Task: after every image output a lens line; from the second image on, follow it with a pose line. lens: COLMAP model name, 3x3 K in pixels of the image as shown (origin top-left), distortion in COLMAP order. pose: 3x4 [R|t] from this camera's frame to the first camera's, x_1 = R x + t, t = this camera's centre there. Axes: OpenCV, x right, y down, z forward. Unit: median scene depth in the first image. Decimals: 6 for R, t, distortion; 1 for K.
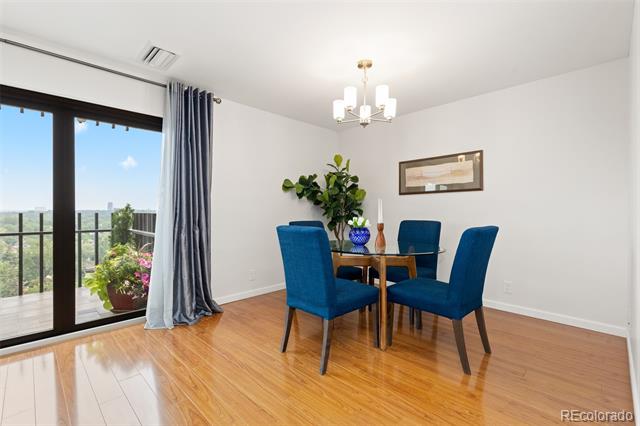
lens RADIAL K [[294.4, 0, 318.0], [0, 294.4, 211.1], [0, 0, 1]] dist [0.013132, -0.001440]
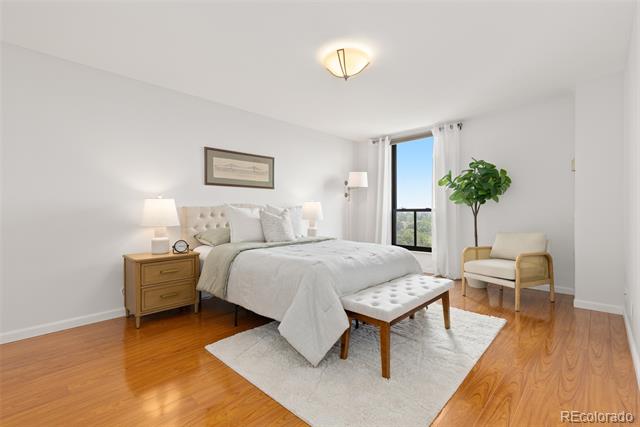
lens RADIAL K [[294.4, 0, 316.3], [0, 294.4, 212.3], [0, 0, 1]] dist [0.013132, -0.001440]
pose [[-0.024365, -0.002560, 0.999700, -0.596739], [-0.004459, 0.999987, 0.002452, 0.022061], [-0.999693, -0.004398, -0.024376, 0.688291]]
